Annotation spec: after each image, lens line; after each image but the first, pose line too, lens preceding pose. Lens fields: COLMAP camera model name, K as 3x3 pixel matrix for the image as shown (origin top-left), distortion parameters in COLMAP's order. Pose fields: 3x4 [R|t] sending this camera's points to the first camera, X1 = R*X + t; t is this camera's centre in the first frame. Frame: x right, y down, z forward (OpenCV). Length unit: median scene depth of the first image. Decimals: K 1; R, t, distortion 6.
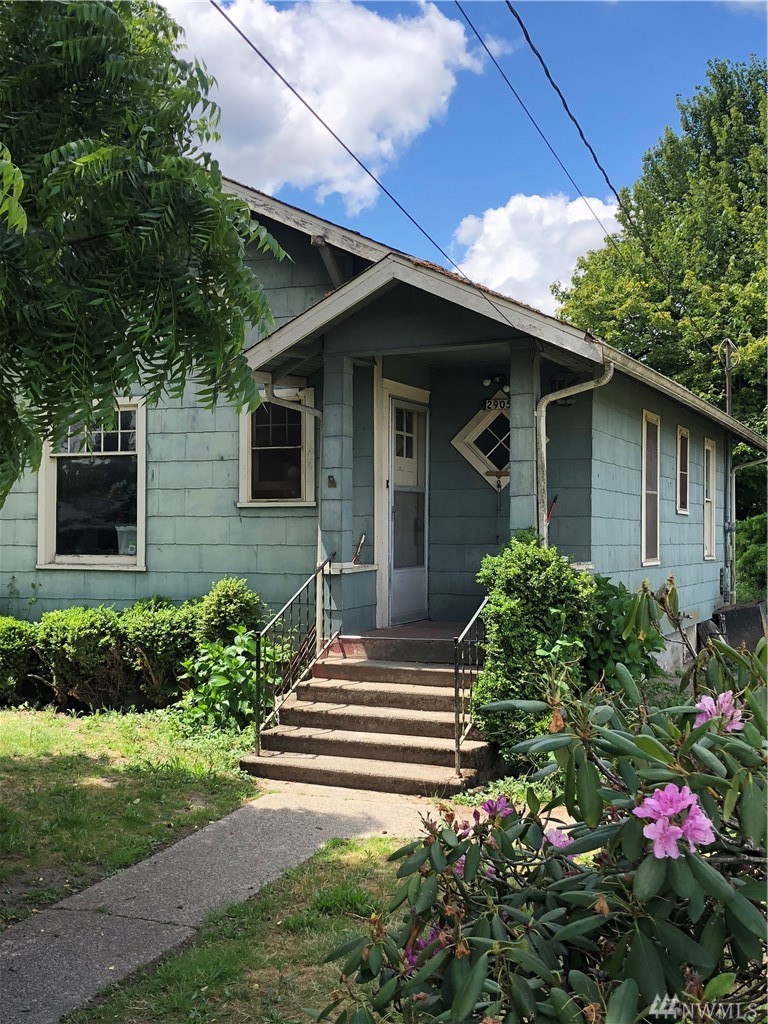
lens RADIAL K [[1256.8, 0, 382.6], [0, 1256.8, 511.9], [0, 0, 1]] dist [0.012737, 0.000000]
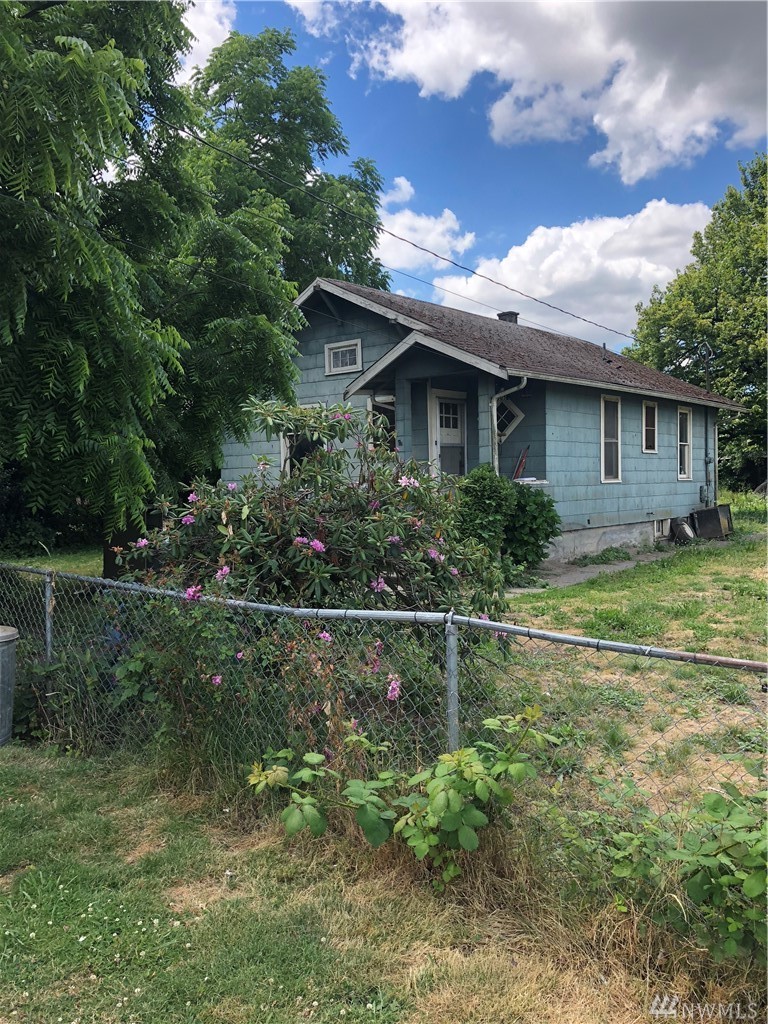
lens RADIAL K [[845.6, 0, 387.0], [0, 845.6, 518.5], [0, 0, 1]] dist [0.041711, -0.008866]
pose [[0.974837, -0.019799, -0.222036, 0.228411], [0.034162, 0.997551, 0.061033, 0.012864], [0.220284, -0.067082, 0.973126, -0.308929]]
